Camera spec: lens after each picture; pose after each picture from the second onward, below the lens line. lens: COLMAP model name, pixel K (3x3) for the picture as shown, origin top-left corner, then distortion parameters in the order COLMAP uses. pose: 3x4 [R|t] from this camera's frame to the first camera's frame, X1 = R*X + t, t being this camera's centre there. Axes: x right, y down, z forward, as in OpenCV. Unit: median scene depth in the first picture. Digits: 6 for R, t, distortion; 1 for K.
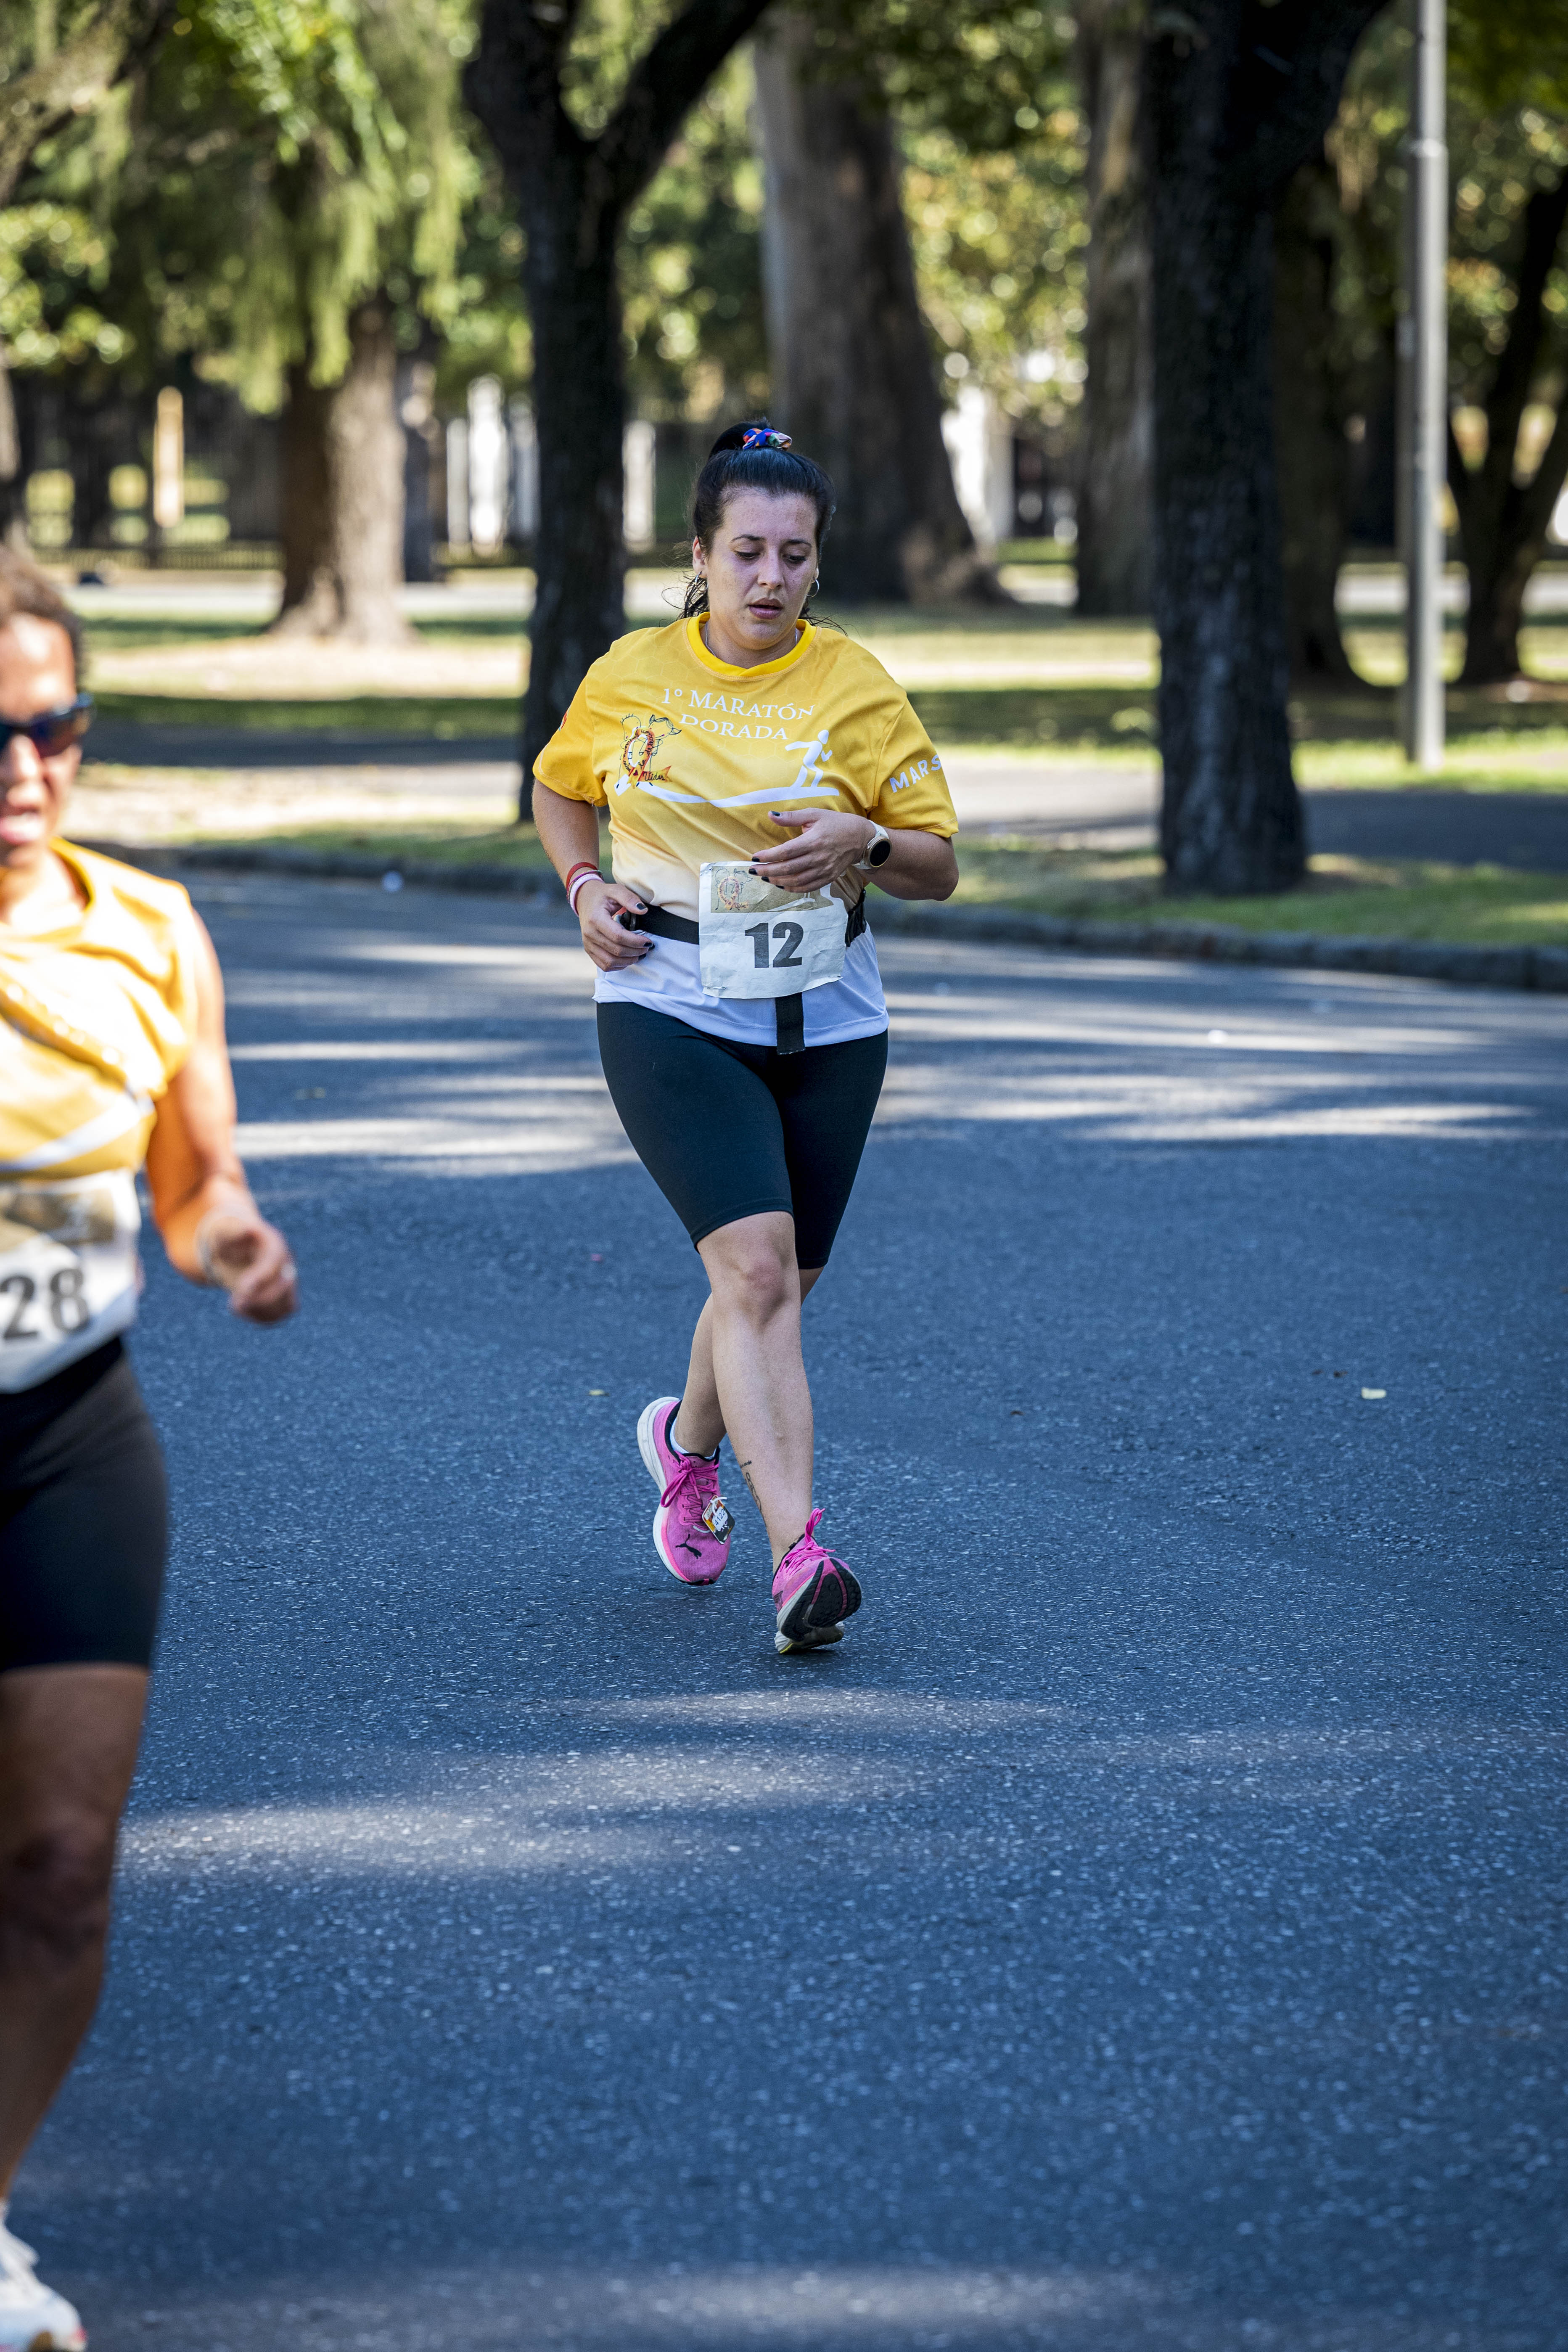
lens RADIAL K [[8924.3, 0, 778.3], [0, 8924.3, 1180.6], [0, 0, 1]] dist [0.734139, 0.000000]
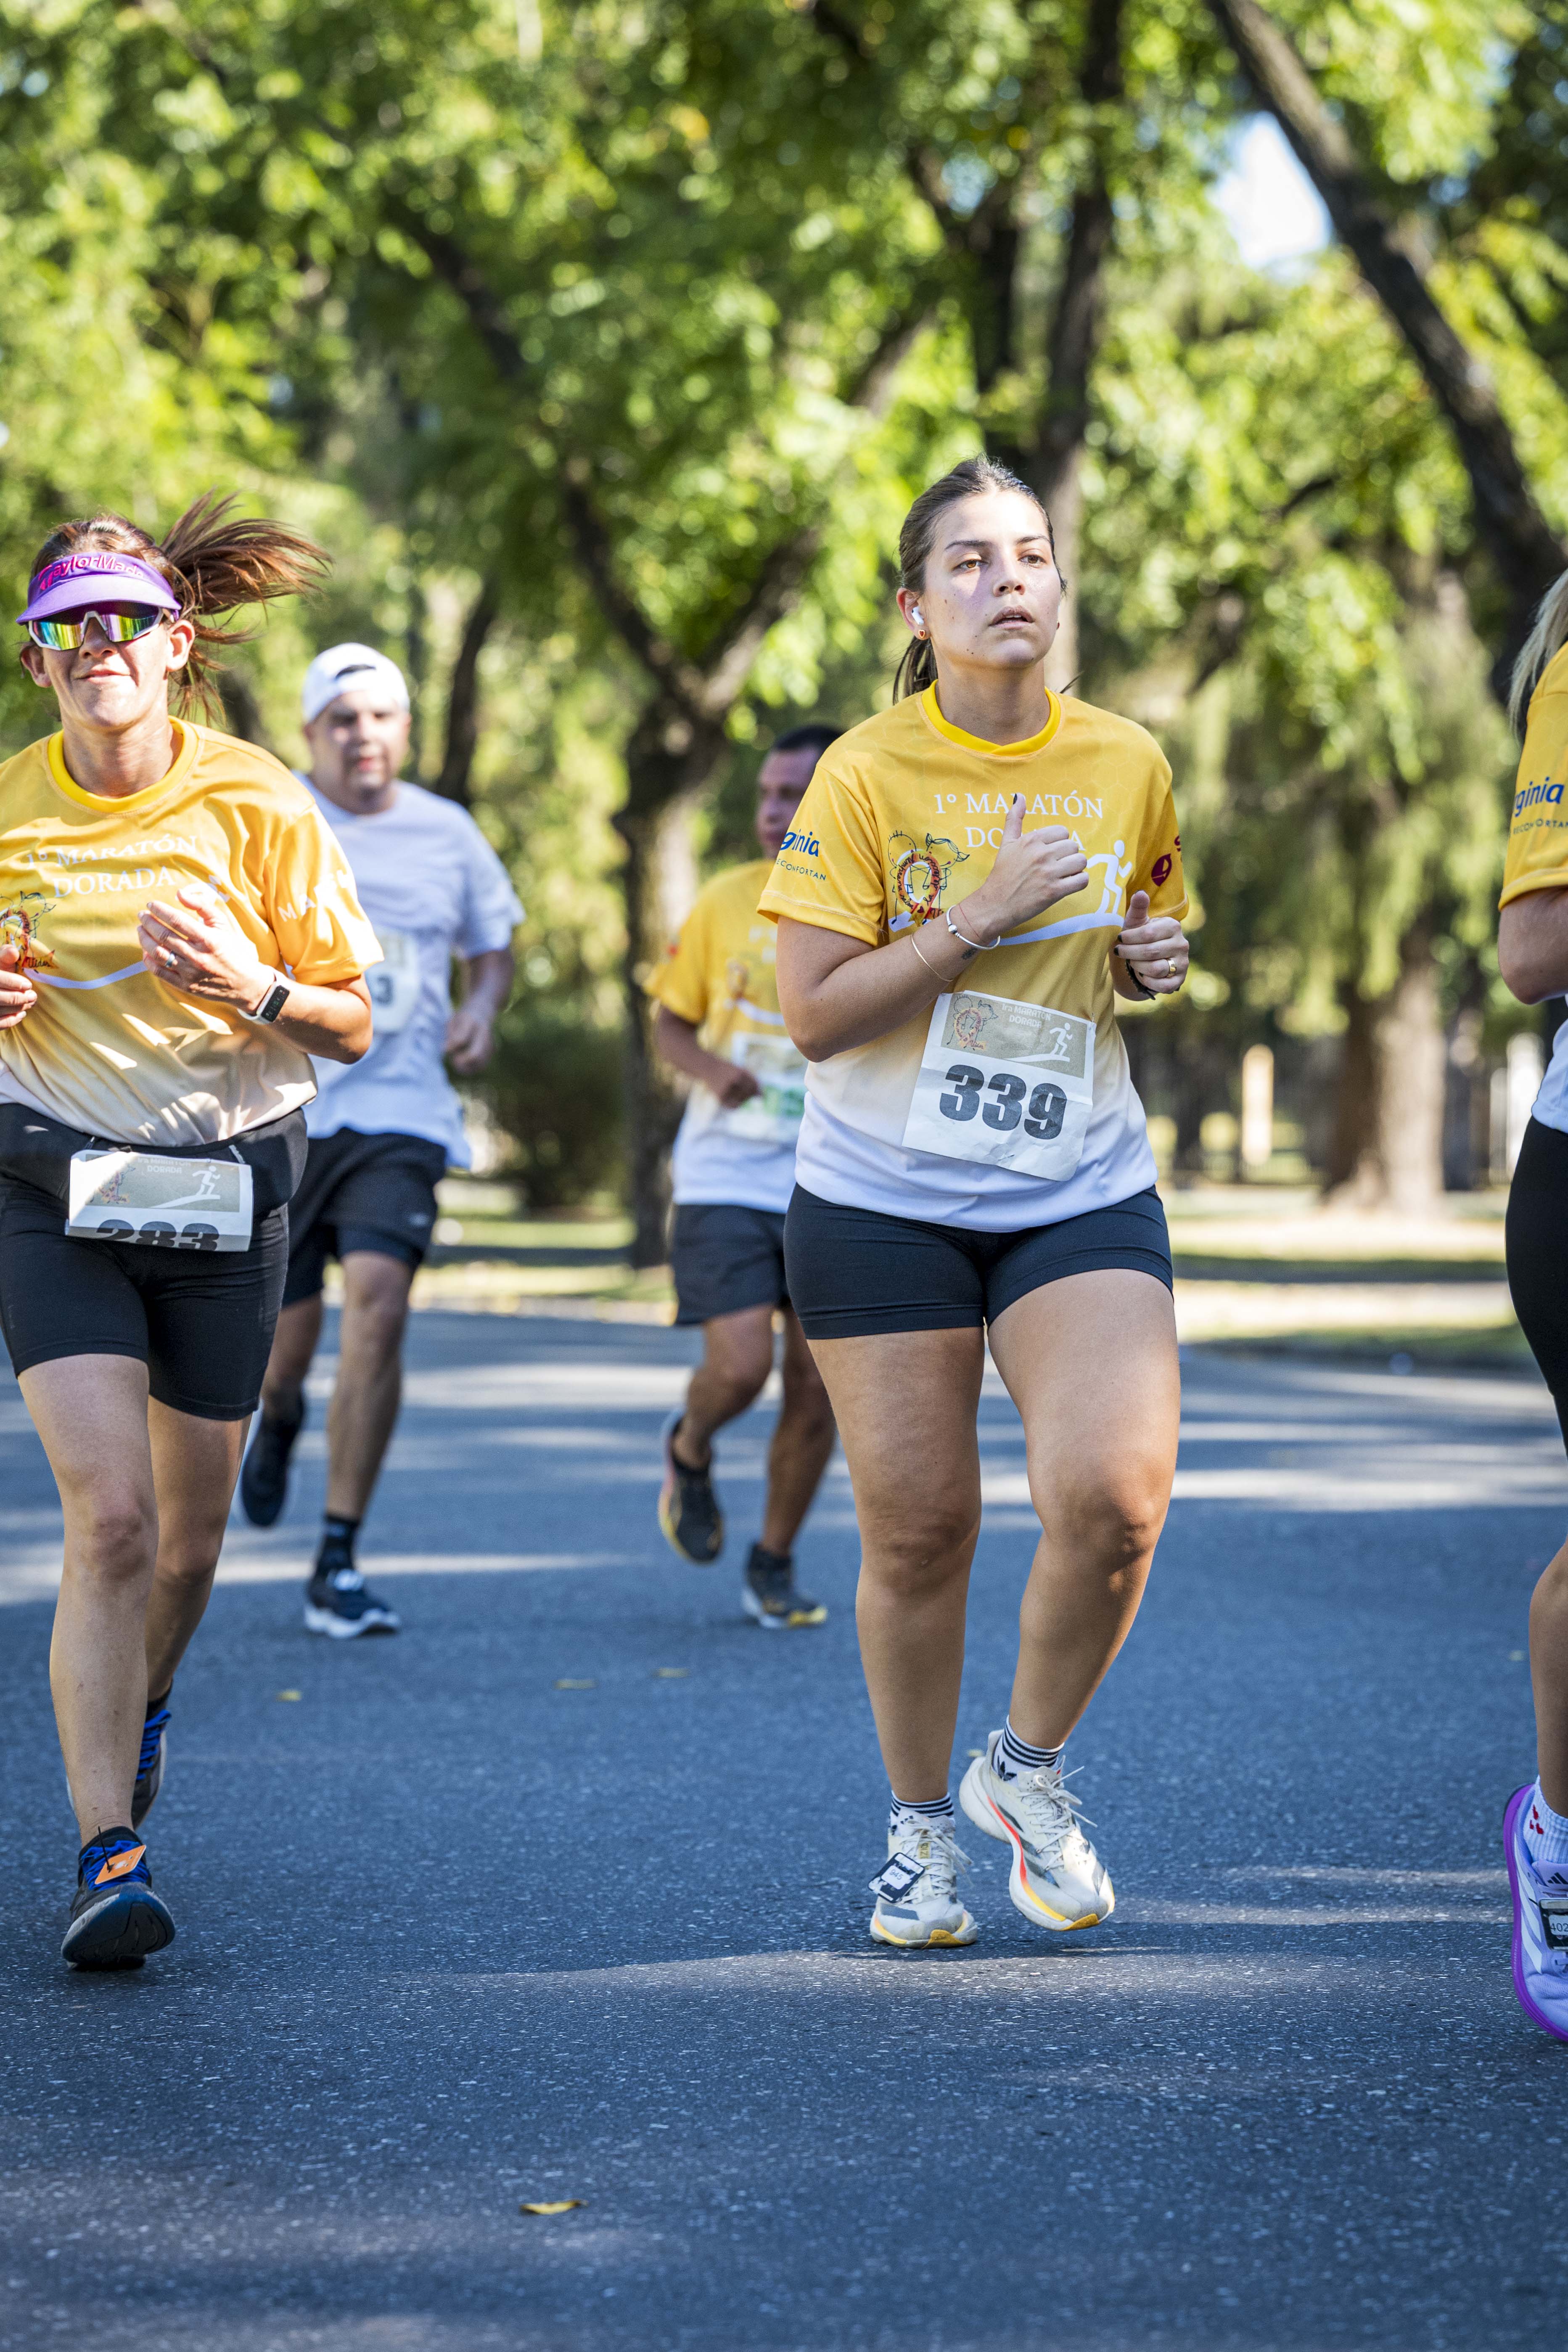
lens RADIAL K [[7583.2, 0, 784.1], [0, 7583.2, 1176.1], [0, 0, 1]] dist [0.333151, 0.000000]
pose [[0.991442, 0.020734, -0.128894, 0.011489], [-0.029850, 0.997156, -0.069198, 0.051518], [0.127092, 0.072453, 0.989241, 0.237269]]
